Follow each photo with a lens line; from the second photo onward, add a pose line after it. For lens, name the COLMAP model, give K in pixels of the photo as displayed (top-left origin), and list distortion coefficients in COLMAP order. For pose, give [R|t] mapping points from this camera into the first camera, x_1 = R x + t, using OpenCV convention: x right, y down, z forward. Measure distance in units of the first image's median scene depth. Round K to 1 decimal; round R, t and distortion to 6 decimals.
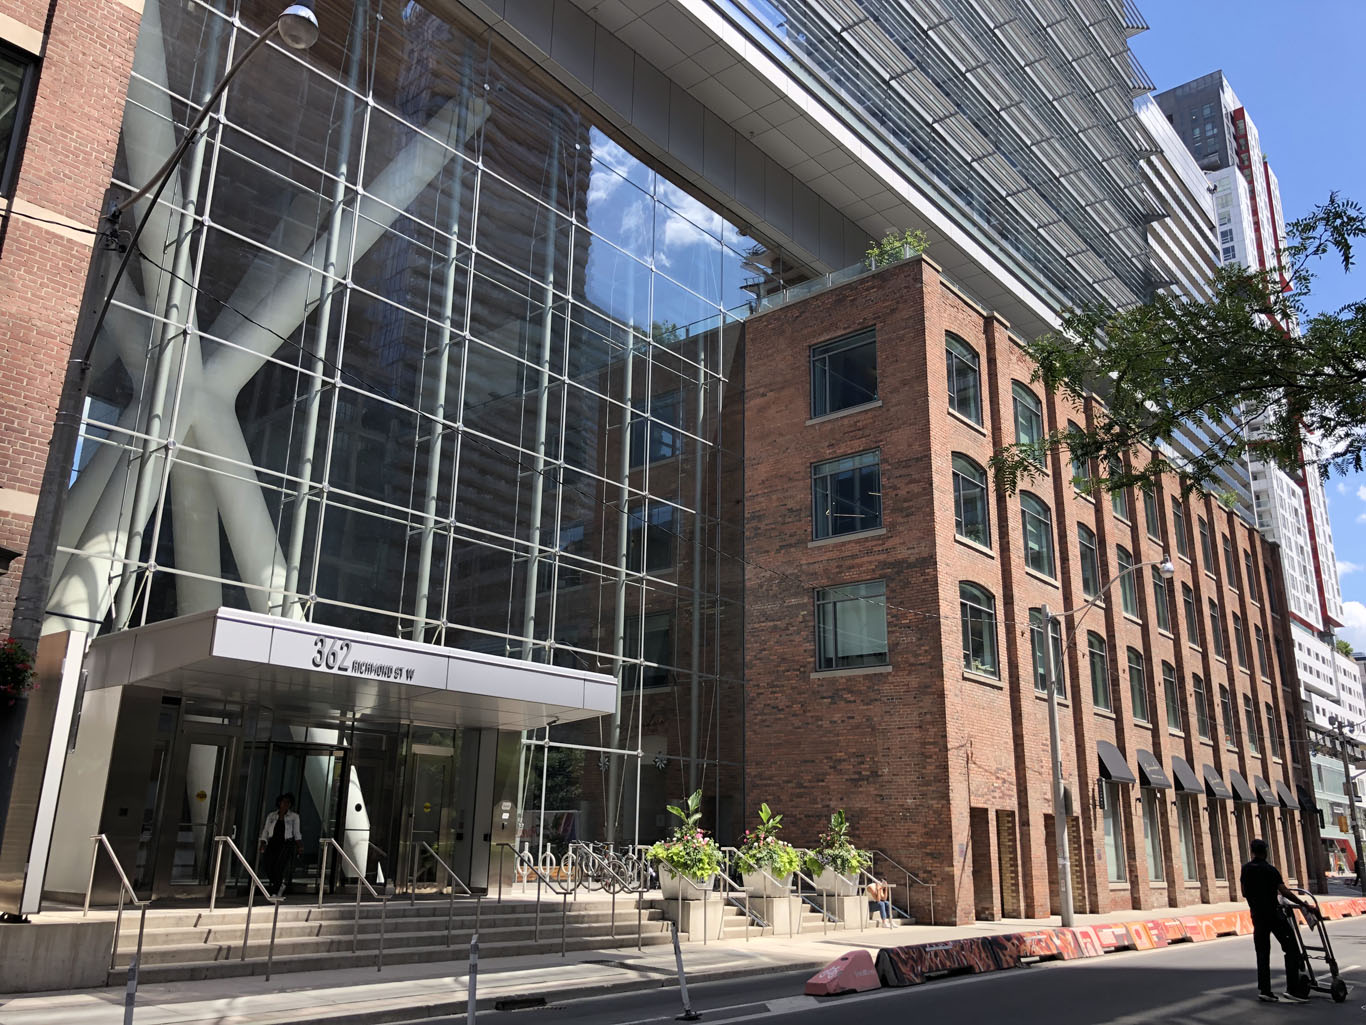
lens RADIAL K [[1125.3, 0, 683.0], [0, 1125.3, 512.5], [0, 0, 1]] dist [0.008512, 0.005980]
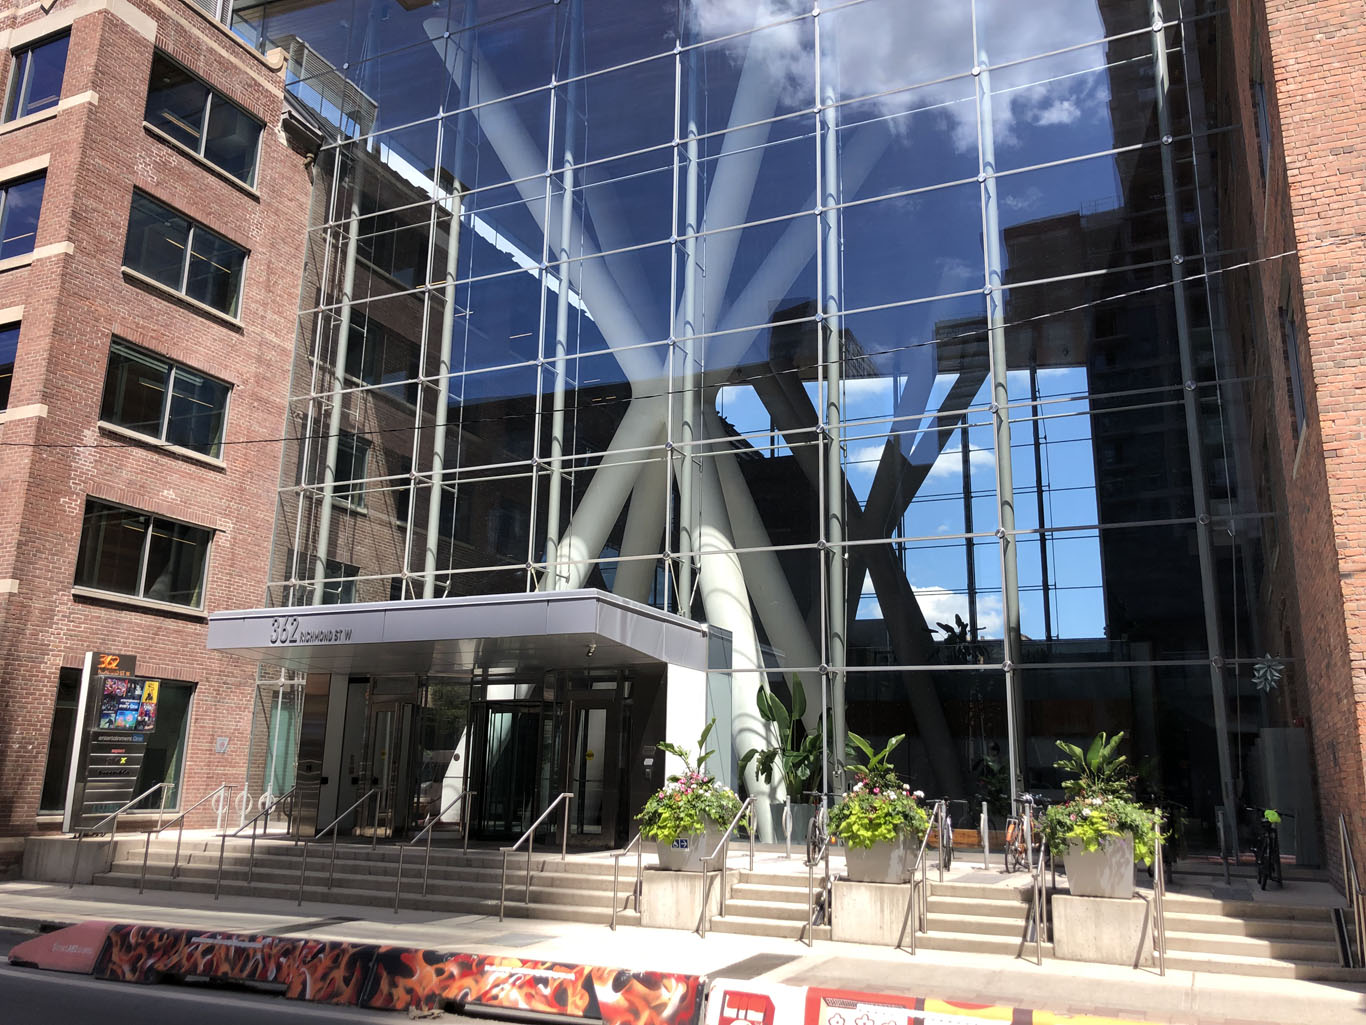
lens RADIAL K [[1125.3, 0, 683.0], [0, 1125.3, 512.5], [0, 0, 1]] dist [0.008512, 0.005980]
pose [[0.242687, -0.244782, -0.938715, 0.873386], [0.256670, 0.949361, -0.181201, 0.312081], [0.935534, -0.196964, 0.293225, 1.018638]]
